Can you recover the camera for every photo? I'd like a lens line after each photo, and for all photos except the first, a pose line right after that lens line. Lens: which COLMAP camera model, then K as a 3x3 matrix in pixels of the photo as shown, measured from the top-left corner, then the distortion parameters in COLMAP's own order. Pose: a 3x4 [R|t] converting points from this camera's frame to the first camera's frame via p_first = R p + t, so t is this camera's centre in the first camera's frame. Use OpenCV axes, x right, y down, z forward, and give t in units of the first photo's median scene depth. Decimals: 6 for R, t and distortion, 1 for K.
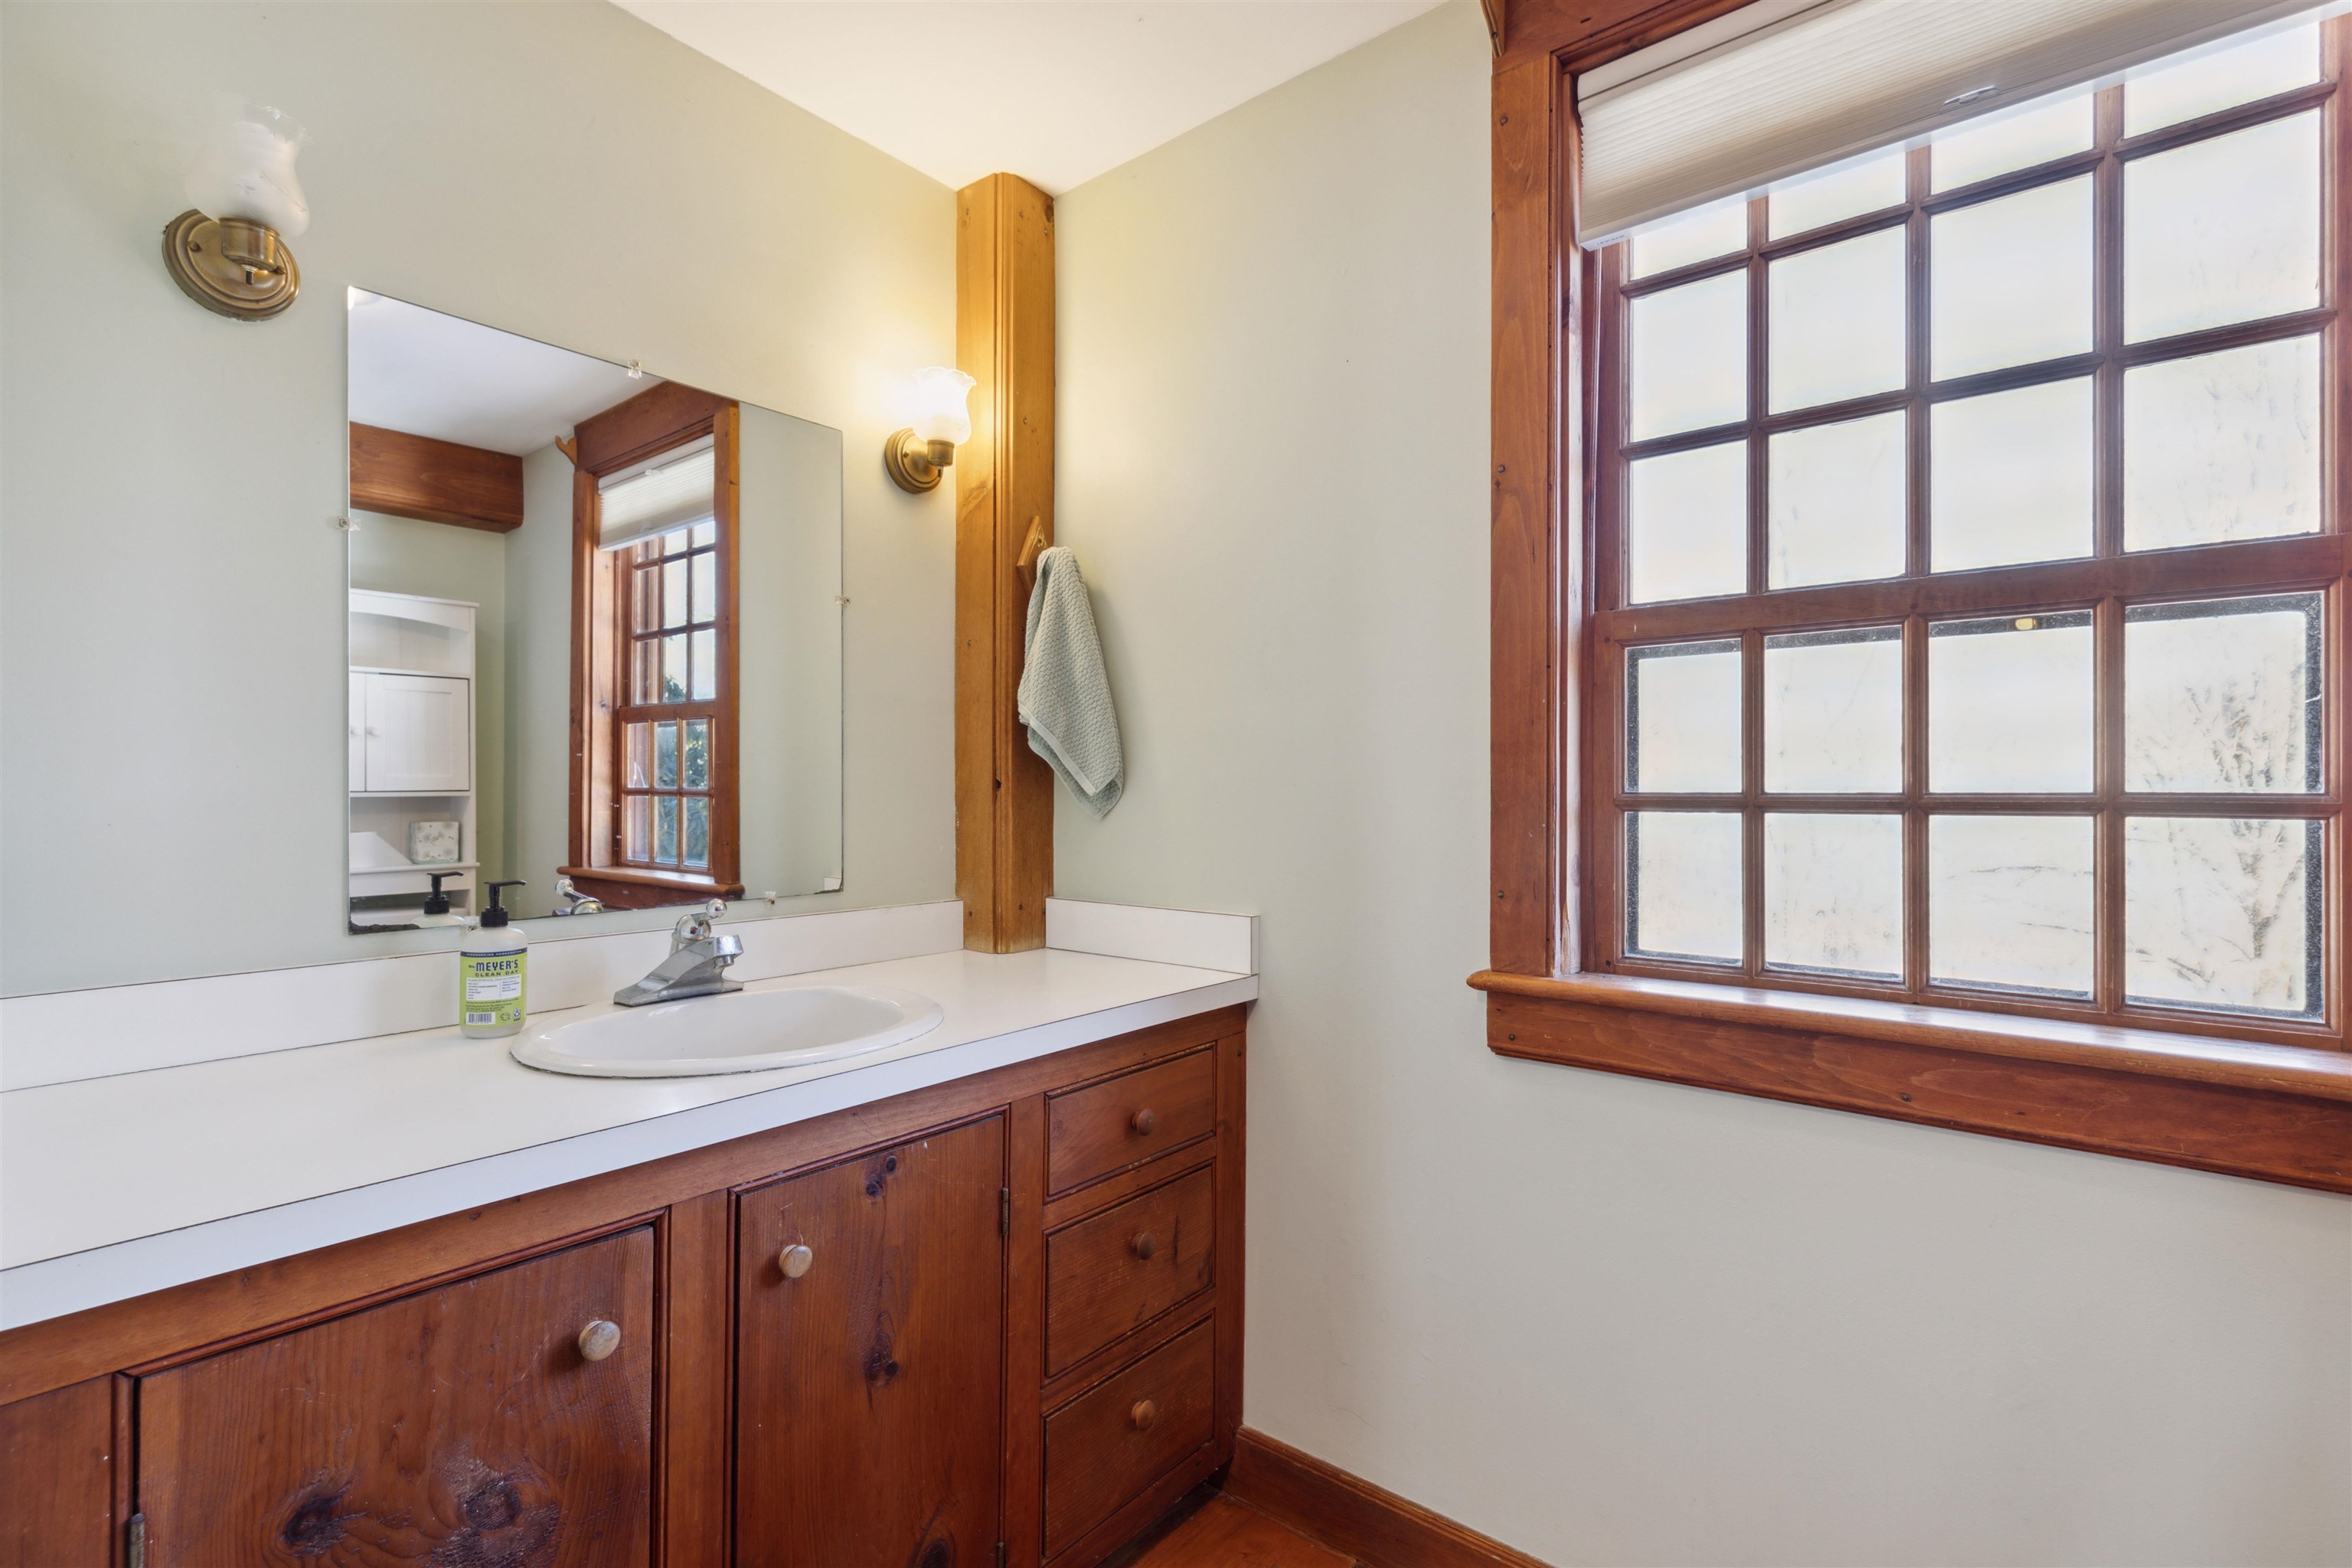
lens RADIAL K [[1081.3, 0, 1187.8], [0, 1081.3, 805.2], [0, 0, 1]] dist [0.003853, 0.001270]
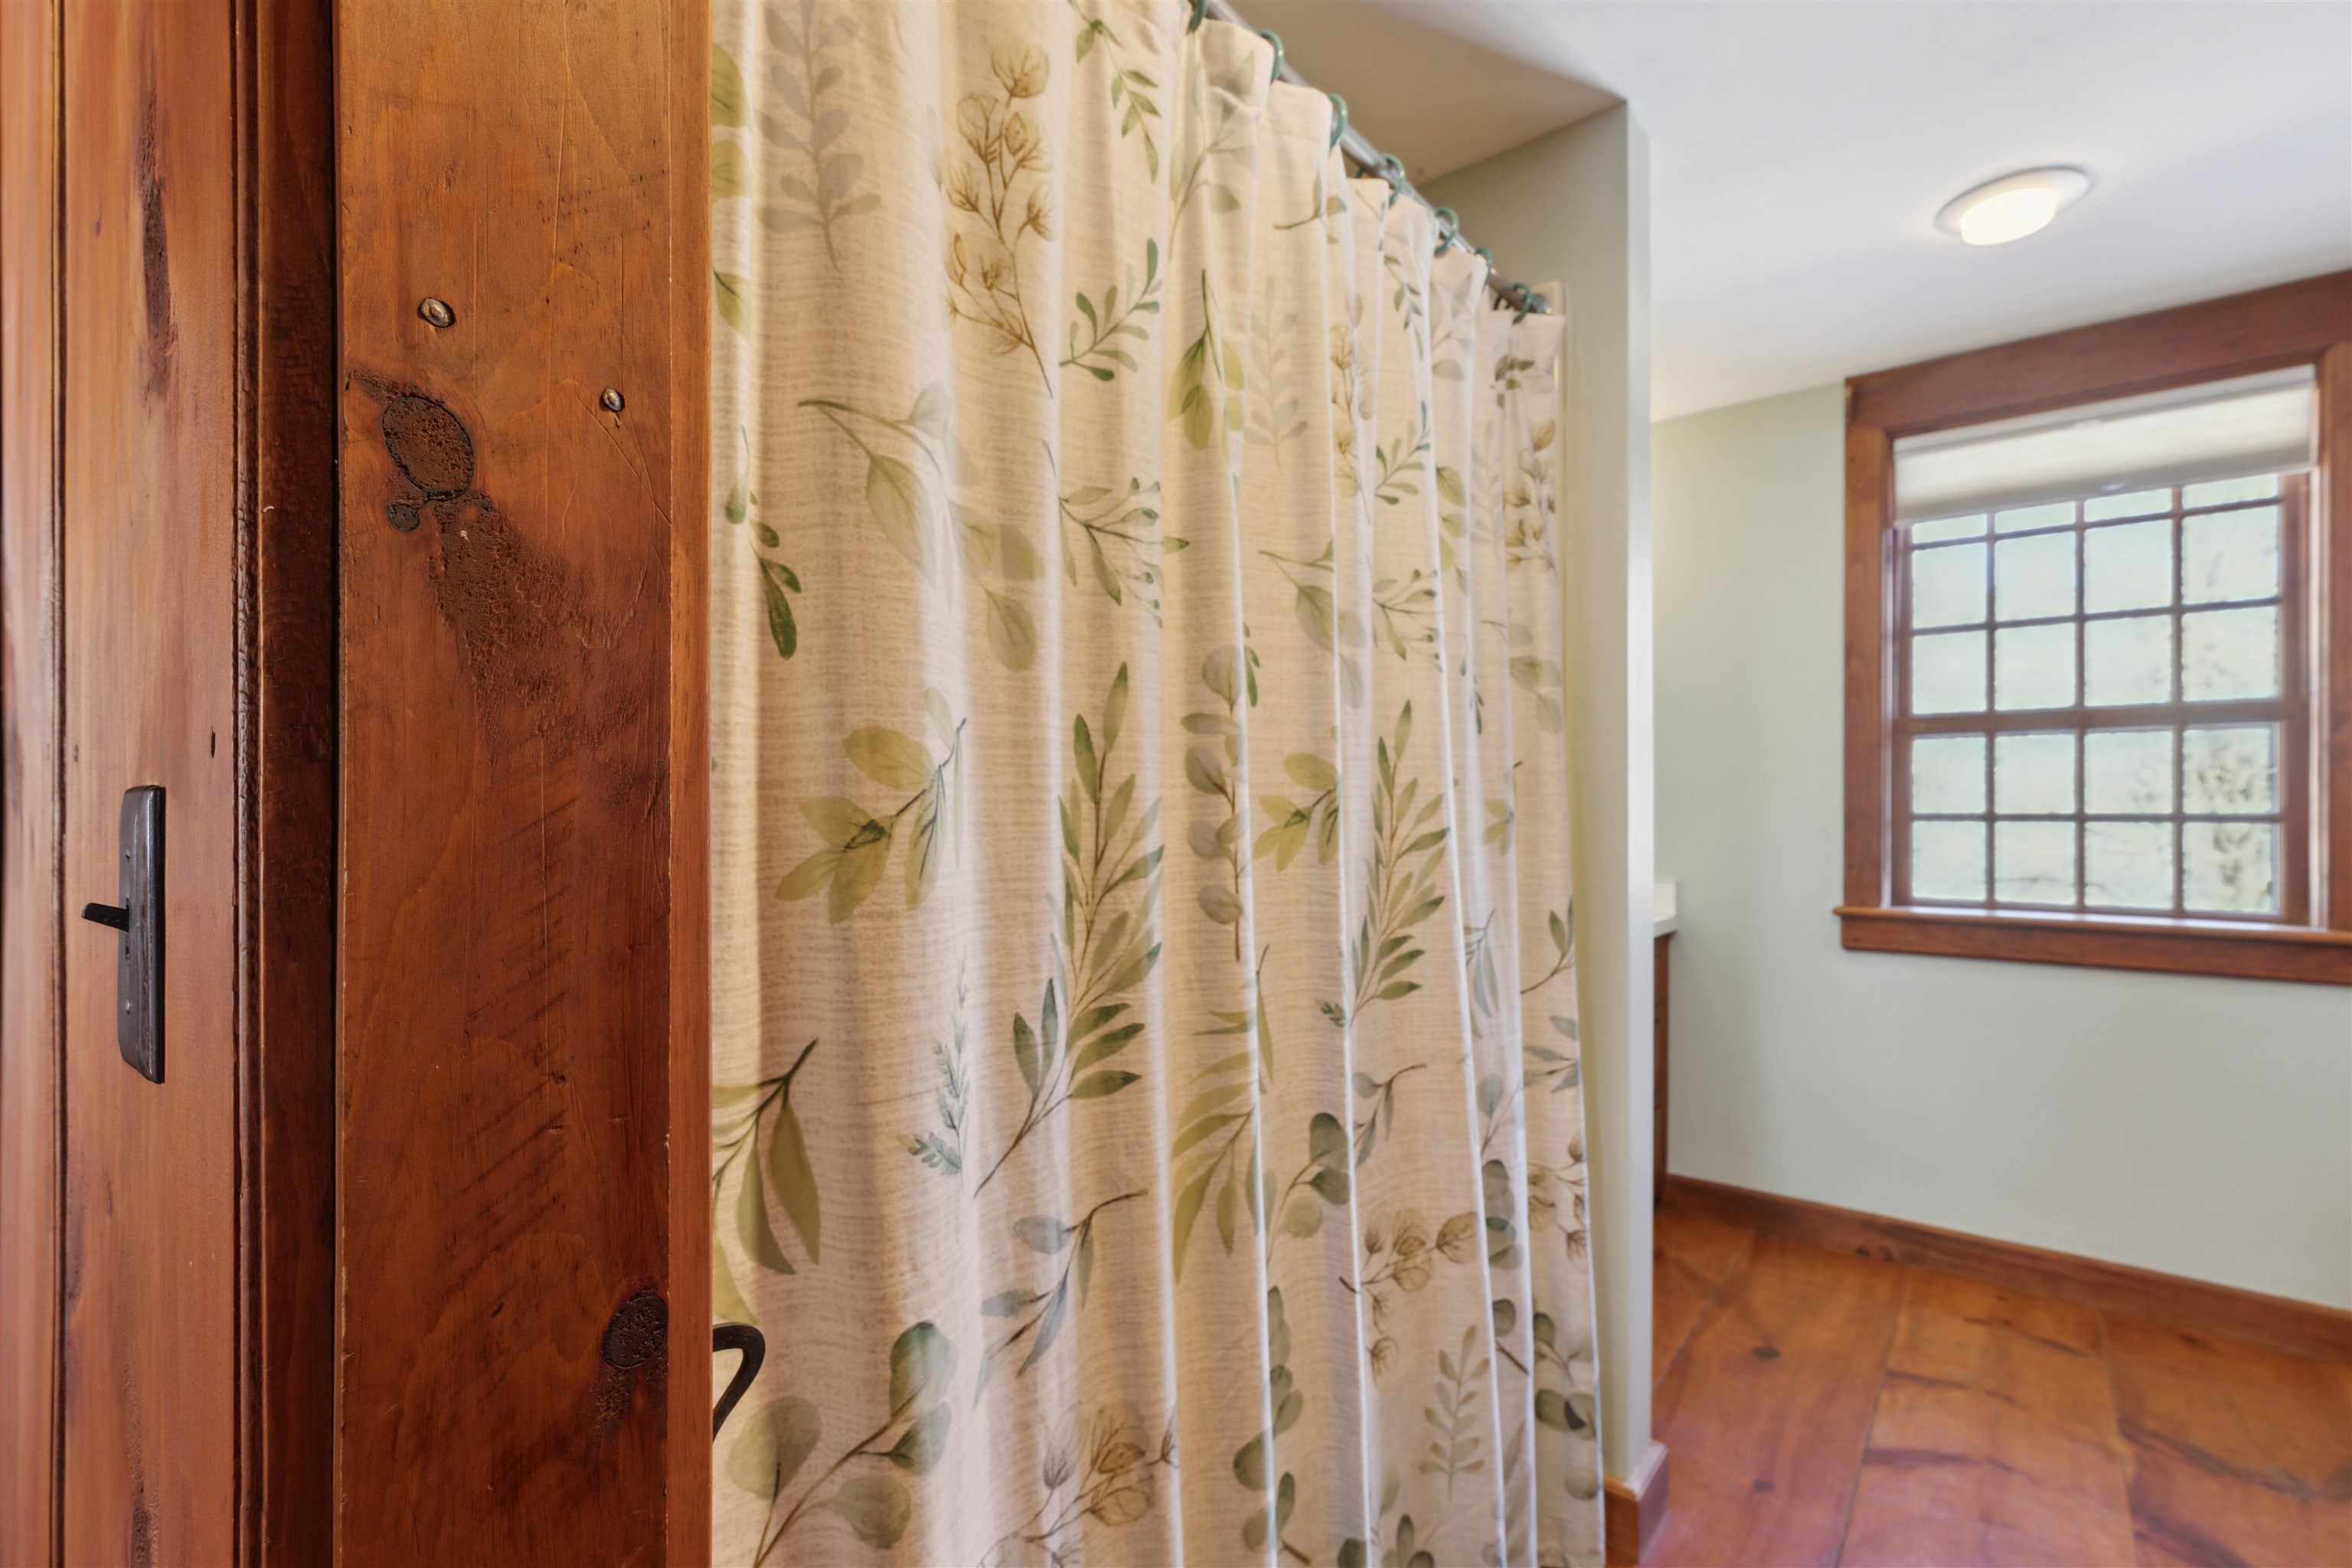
lens RADIAL K [[1081.3, 0, 1181.6], [0, 1081.3, 826.2], [0, 0, 1]] dist [0.003853, 0.001270]
pose [[0.999971, -0.002302, 0.007253, -0.909693], [0.002287, 0.999995, 0.002043, 0.006272], [-0.007257, -0.002026, 0.999972, -0.906349]]
